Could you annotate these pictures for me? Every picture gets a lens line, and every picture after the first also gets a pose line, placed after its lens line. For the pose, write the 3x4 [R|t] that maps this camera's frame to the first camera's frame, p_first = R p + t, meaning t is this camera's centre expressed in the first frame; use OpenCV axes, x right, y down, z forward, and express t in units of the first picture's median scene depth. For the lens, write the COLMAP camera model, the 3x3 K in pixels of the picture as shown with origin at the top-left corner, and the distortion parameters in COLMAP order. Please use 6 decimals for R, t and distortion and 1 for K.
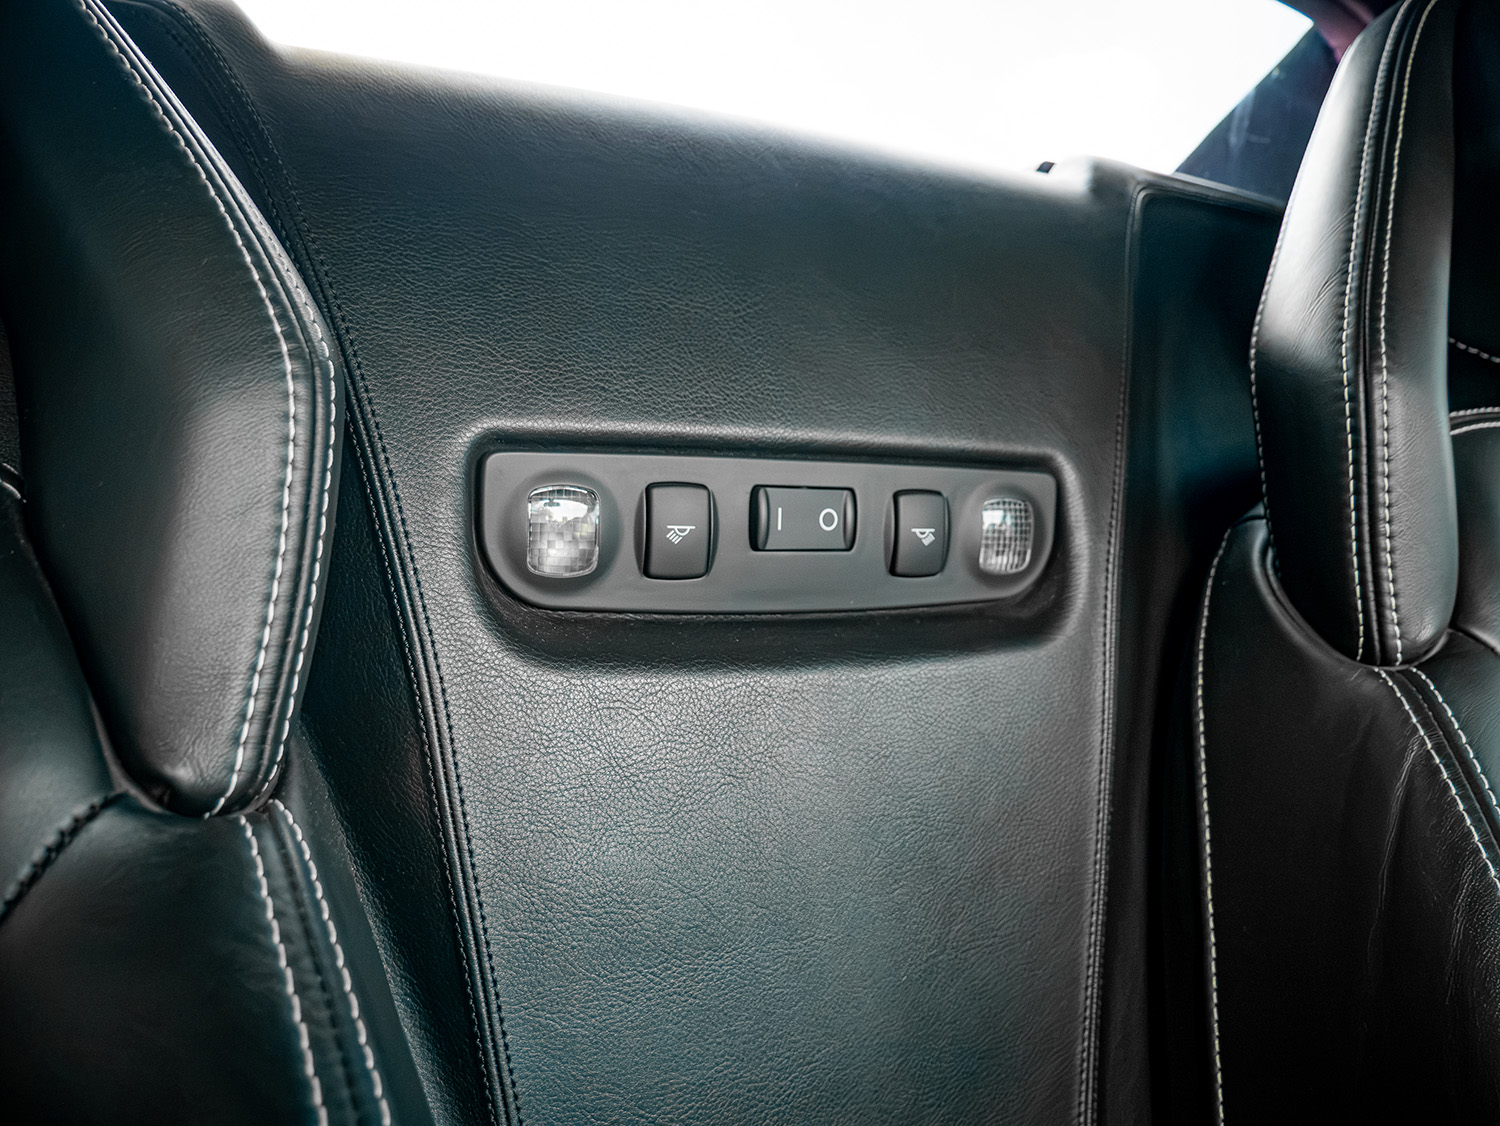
lens RADIAL K [[1067.0, 0, 750.0], [0, 1067.0, 563.0], [0, 0, 1]] dist [-0.053175, 0.030545]
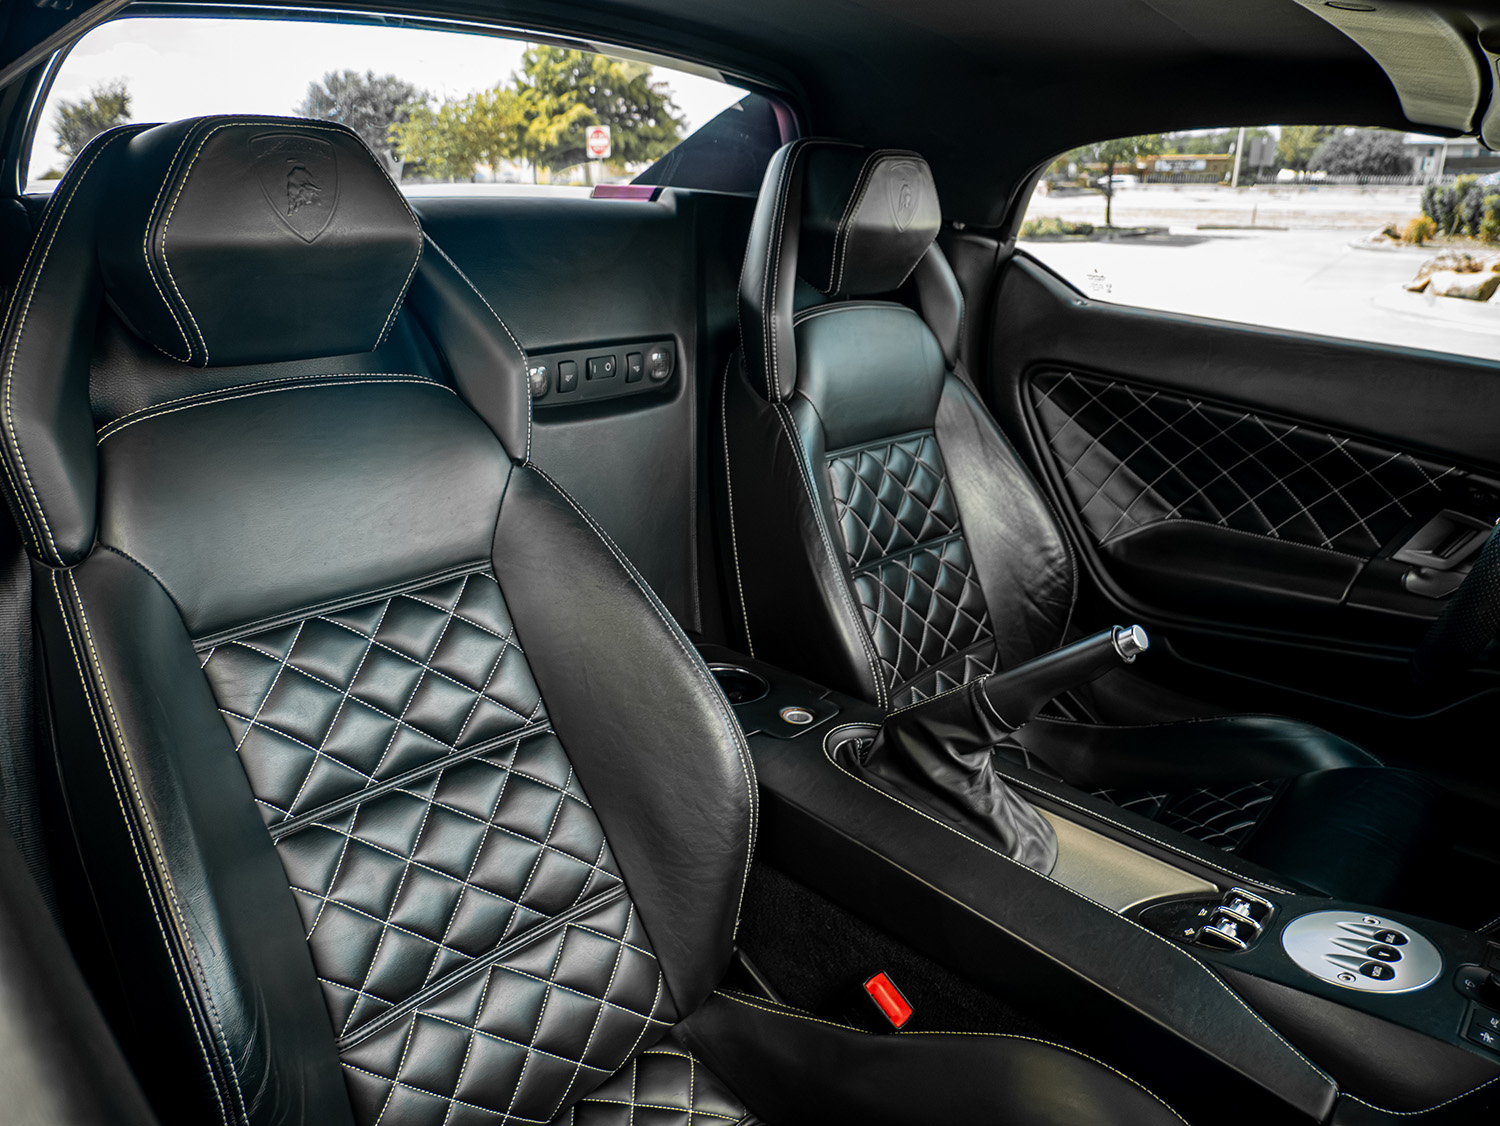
lens RADIAL K [[1067.0, 0, 750.0], [0, 1067.0, 563.0], [0, 0, 1]] dist [-0.053175, 0.030545]
pose [[0.905710, -0.138816, 0.400525, -0.802921], [0.028458, 0.962640, 0.269284, -0.291379], [-0.422942, -0.232495, 0.875823, -1.828750]]
